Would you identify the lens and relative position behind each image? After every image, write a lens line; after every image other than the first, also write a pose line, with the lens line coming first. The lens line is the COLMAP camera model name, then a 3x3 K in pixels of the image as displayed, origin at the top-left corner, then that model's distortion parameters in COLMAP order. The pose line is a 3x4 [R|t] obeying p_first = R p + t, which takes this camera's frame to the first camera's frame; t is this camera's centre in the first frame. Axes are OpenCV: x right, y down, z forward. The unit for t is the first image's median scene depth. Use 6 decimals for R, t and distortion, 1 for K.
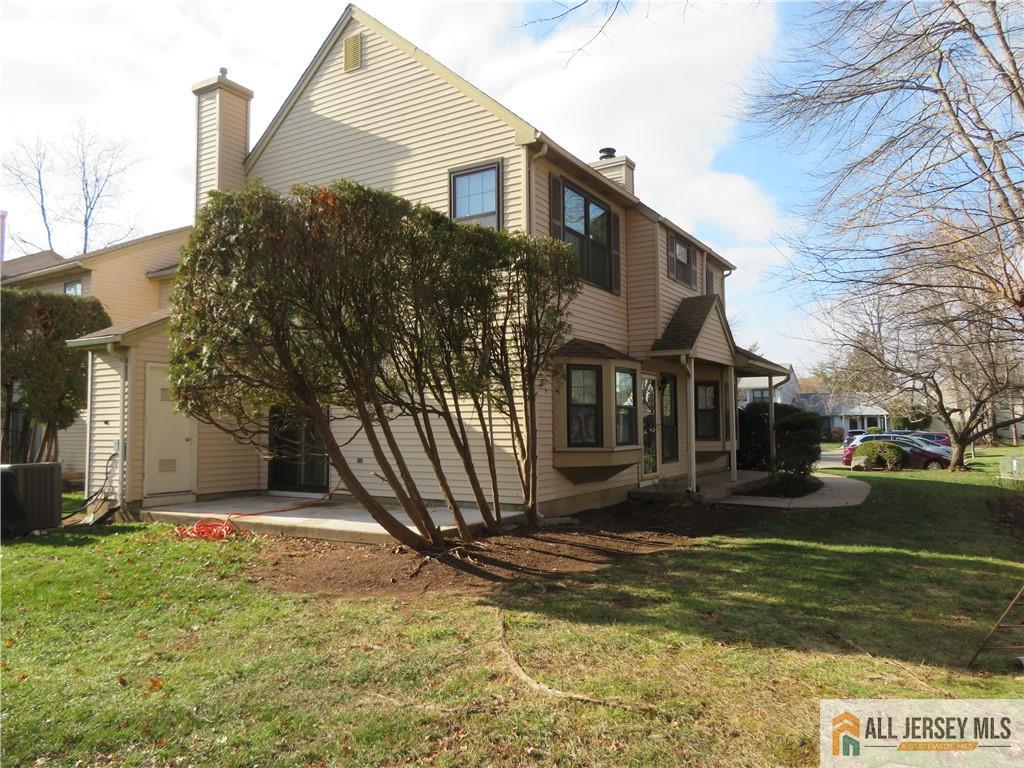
lens RADIAL K [[733.8, 0, 512.0], [0, 733.8, 384.0], [0, 0, 1]] dist [-0.000468, -0.005043]
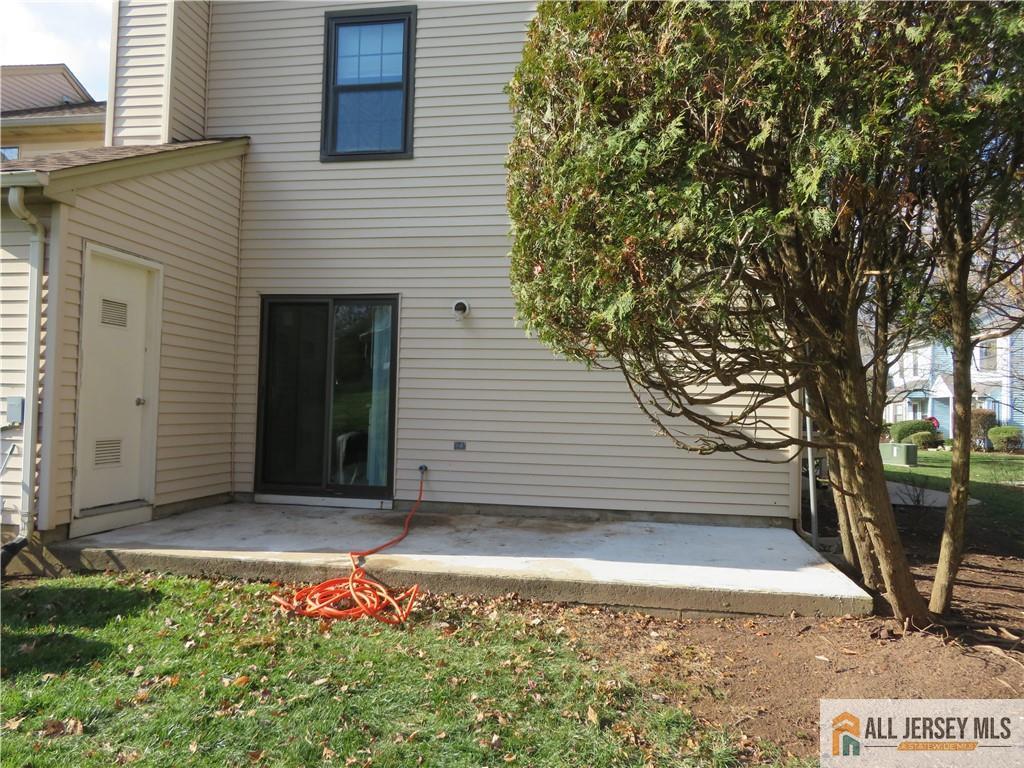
lens RADIAL K [[733.8, 0, 512.0], [0, 733.8, 384.0], [0, 0, 1]] dist [-0.000468, -0.005043]
pose [[0.930179, 0.040944, 0.364815, -0.412696], [-0.051471, 0.998490, 0.019174, 0.041600], [-0.363479, -0.036613, 0.930882, 0.444132]]
